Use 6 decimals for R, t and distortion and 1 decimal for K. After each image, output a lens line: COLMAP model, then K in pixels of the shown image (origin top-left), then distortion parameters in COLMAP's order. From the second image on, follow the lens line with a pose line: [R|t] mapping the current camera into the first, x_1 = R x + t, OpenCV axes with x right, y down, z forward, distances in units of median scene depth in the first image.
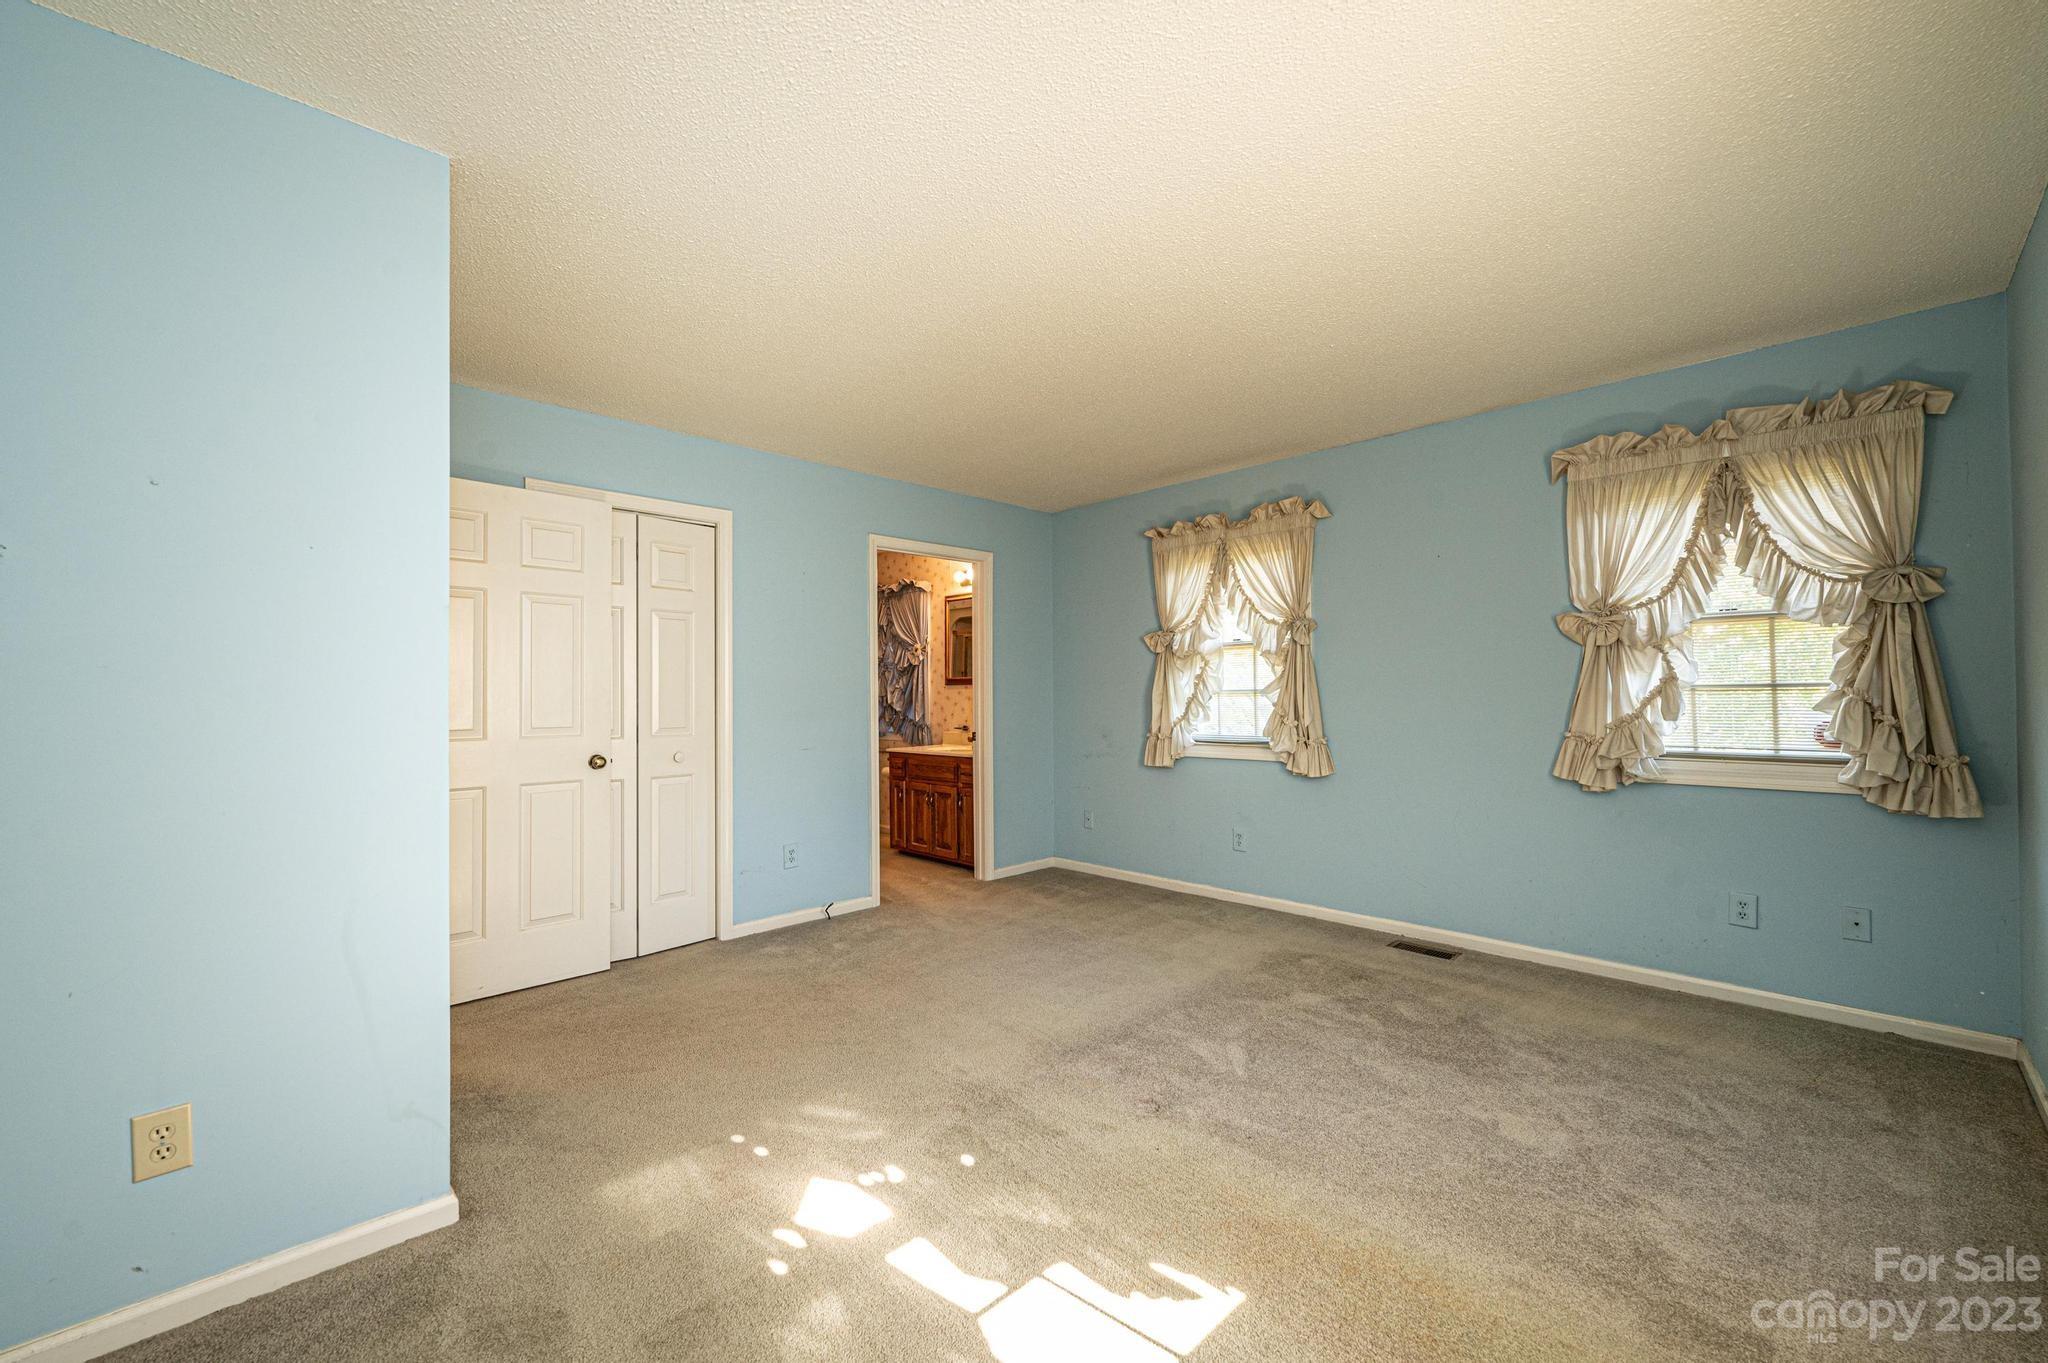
lens RADIAL K [[808.5, 0, 1024.0], [0, 808.5, 681.5], [0, 0, 1]] dist [-0.001622, -0.000020]
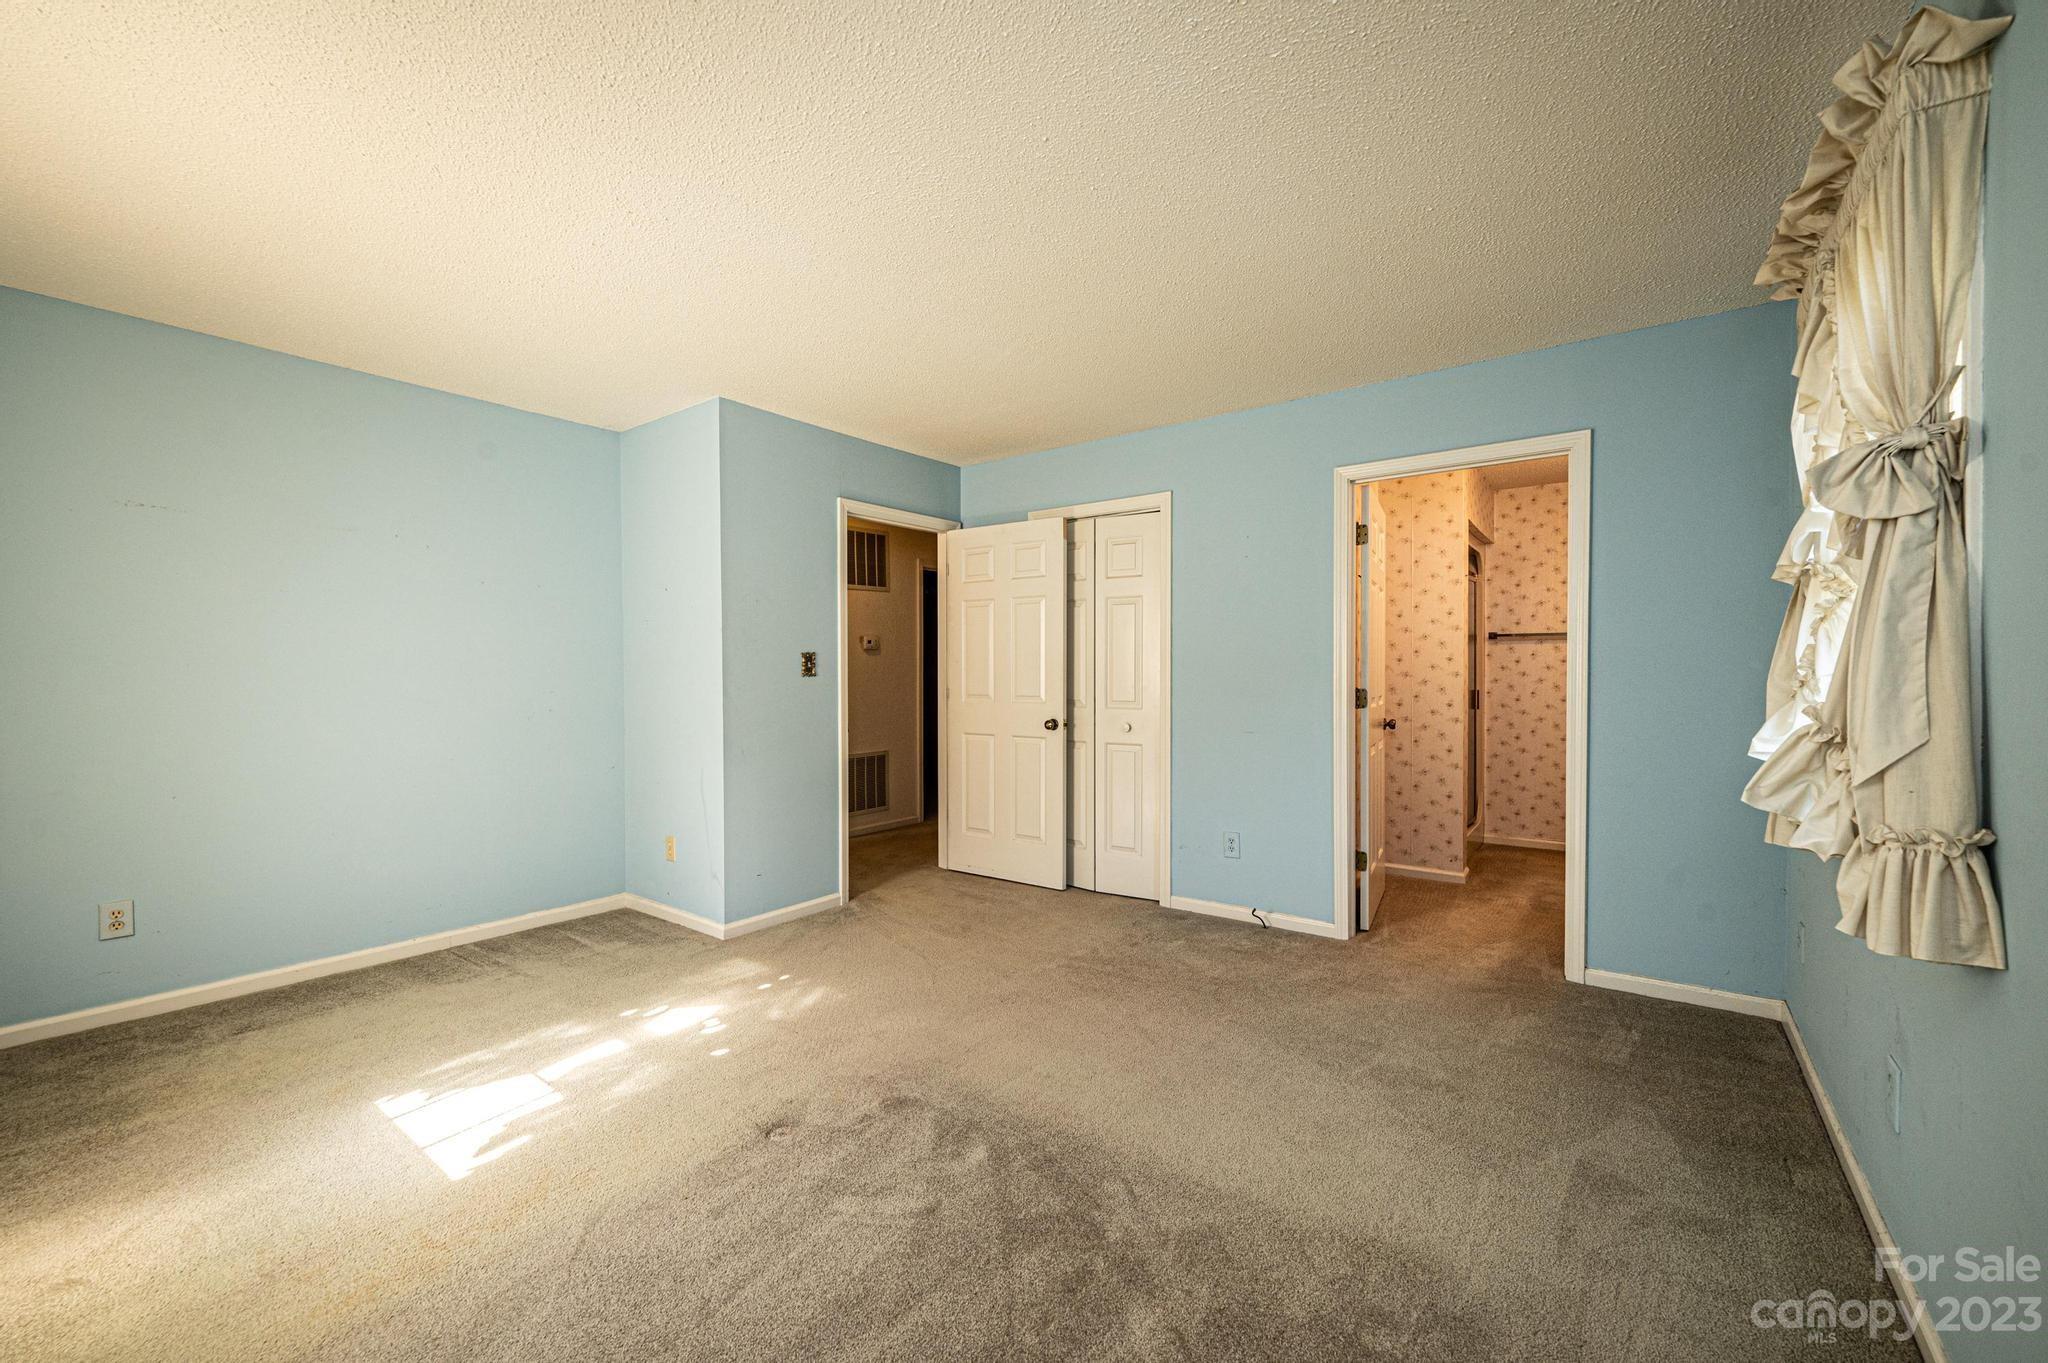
lens RADIAL K [[808.5, 0, 1024.0], [0, 808.5, 681.5], [0, 0, 1]] dist [-0.001622, -0.000020]
pose [[0.154084, 0.017370, -0.987905, 0.623917], [0.019367, 0.999600, 0.020596, 0.004071], [0.987868, -0.022307, 0.153686, 0.659544]]
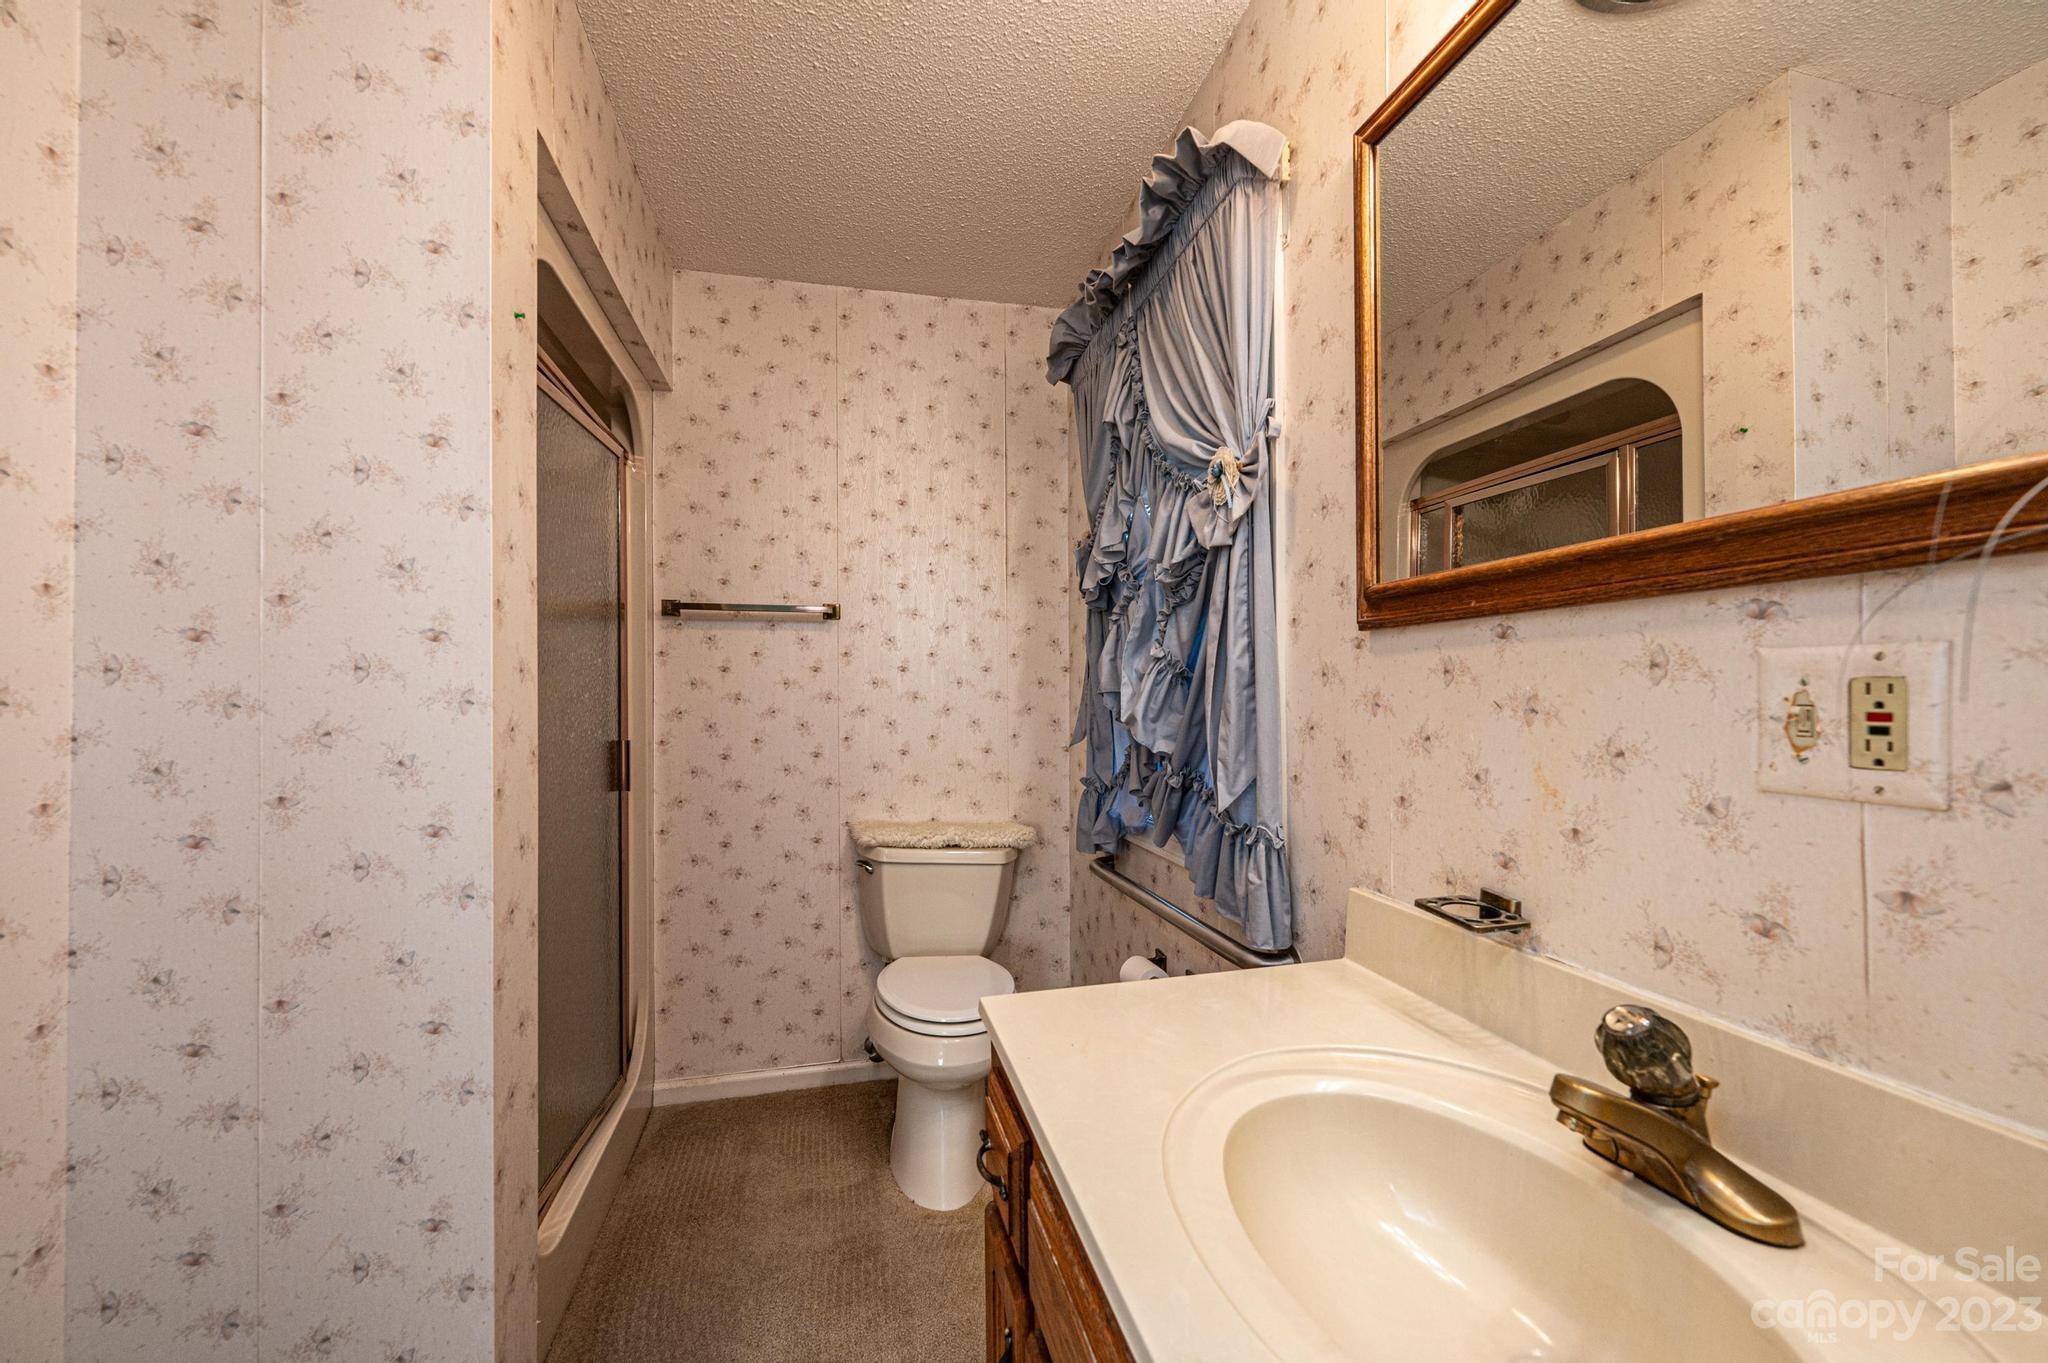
lens RADIAL K [[808.5, 0, 1024.0], [0, 808.5, 681.5], [0, 0, 1]] dist [-0.001622, -0.000020]
pose [[0.857688, -0.005638, -0.514139, -0.111638], [0.009749, 0.999938, 0.005298, 0.022843], [0.514077, -0.009556, 0.857691, 1.304892]]
